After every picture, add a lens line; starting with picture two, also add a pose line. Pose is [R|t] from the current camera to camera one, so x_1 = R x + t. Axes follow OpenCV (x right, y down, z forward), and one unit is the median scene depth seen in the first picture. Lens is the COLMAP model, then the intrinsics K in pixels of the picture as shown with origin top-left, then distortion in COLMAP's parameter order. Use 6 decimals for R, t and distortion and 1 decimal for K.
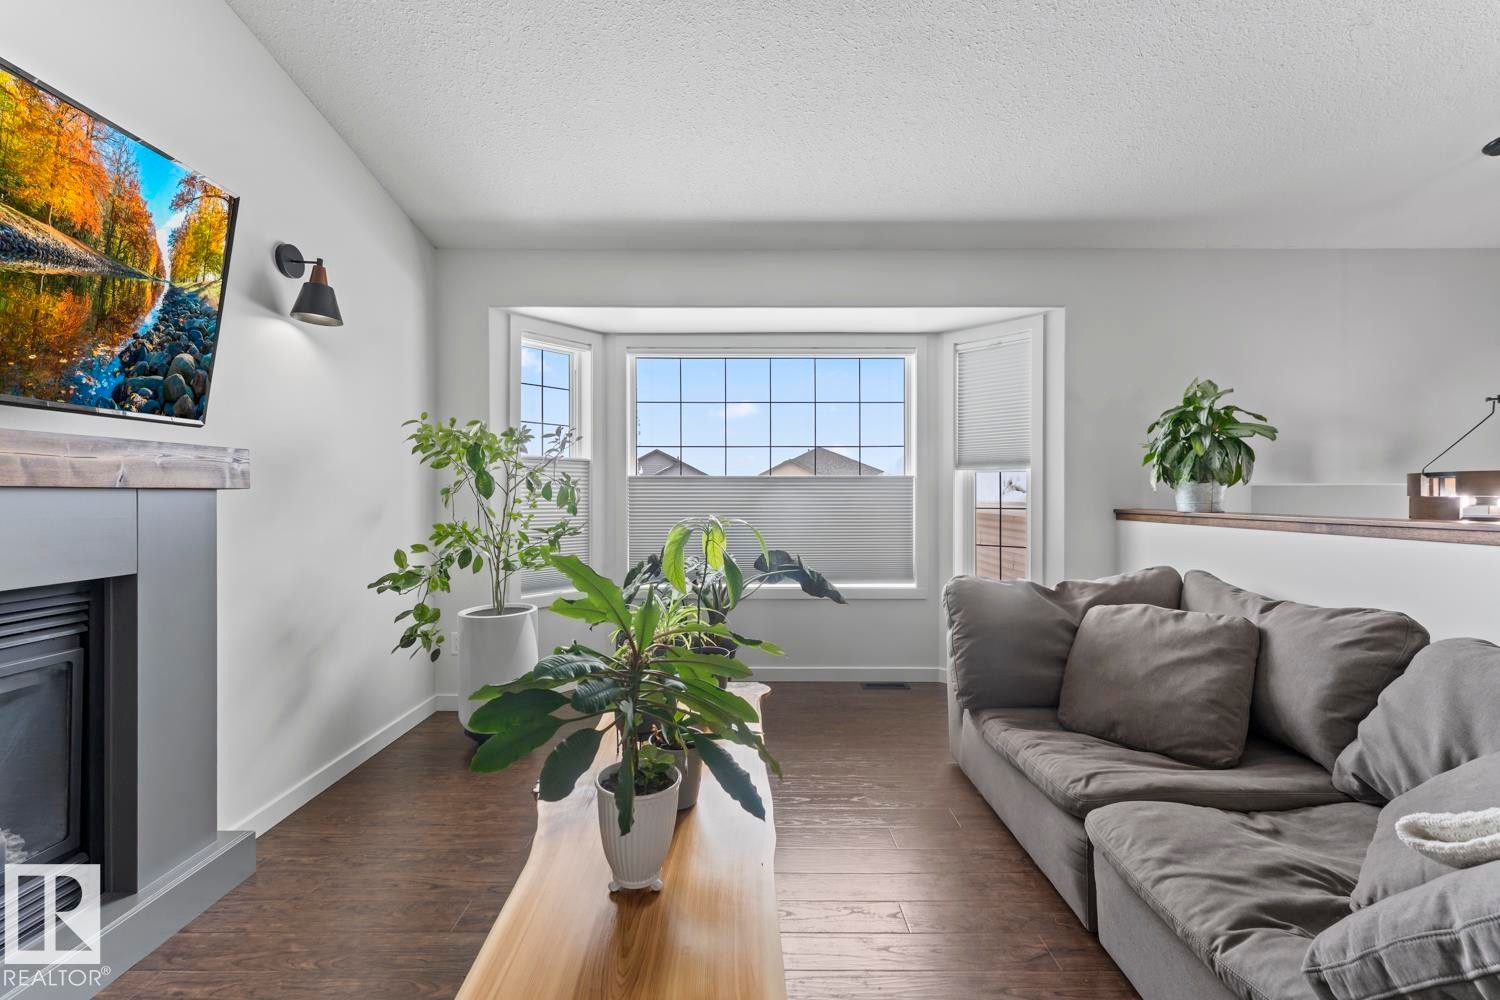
lens RADIAL K [[603.3, 0, 746.4], [0, 603.3, 494.2], [0, 0, 1]] dist [0.001839, 0.000104]
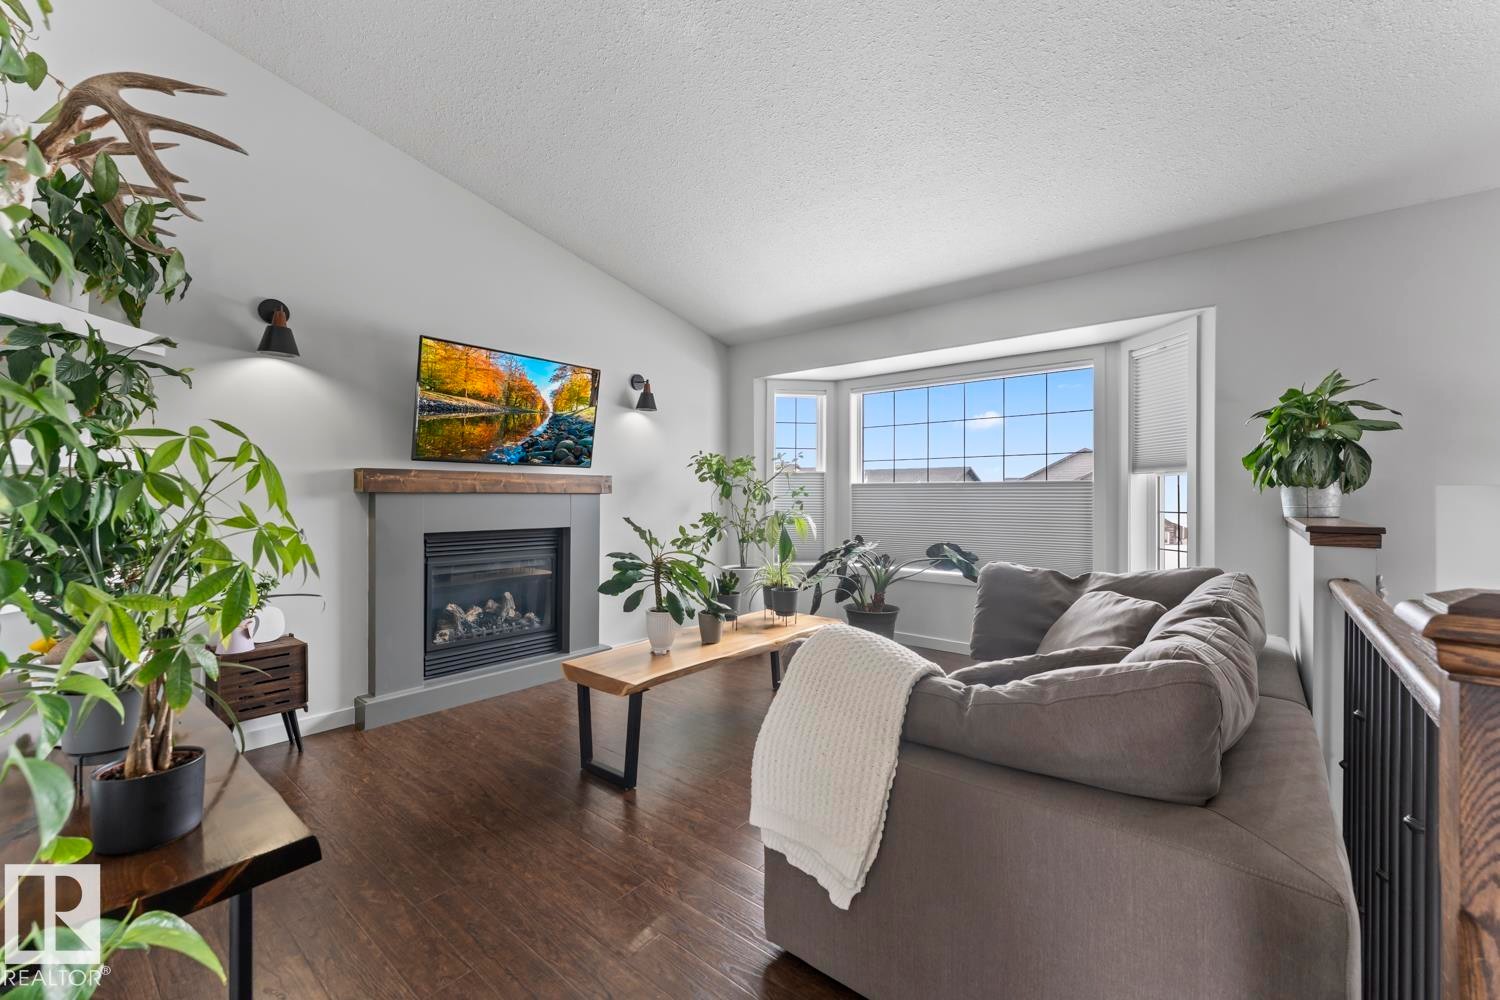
lens RADIAL K [[603.3, 0, 746.4], [0, 603.3, 494.2], [0, 0, 1]] dist [0.001839, 0.000104]
pose [[0.773263, -0.000096, -0.634085, 0.558768], [-0.004506, 0.999974, -0.005646, 0.003221], [0.634069, 0.007224, 0.773243, -0.233320]]
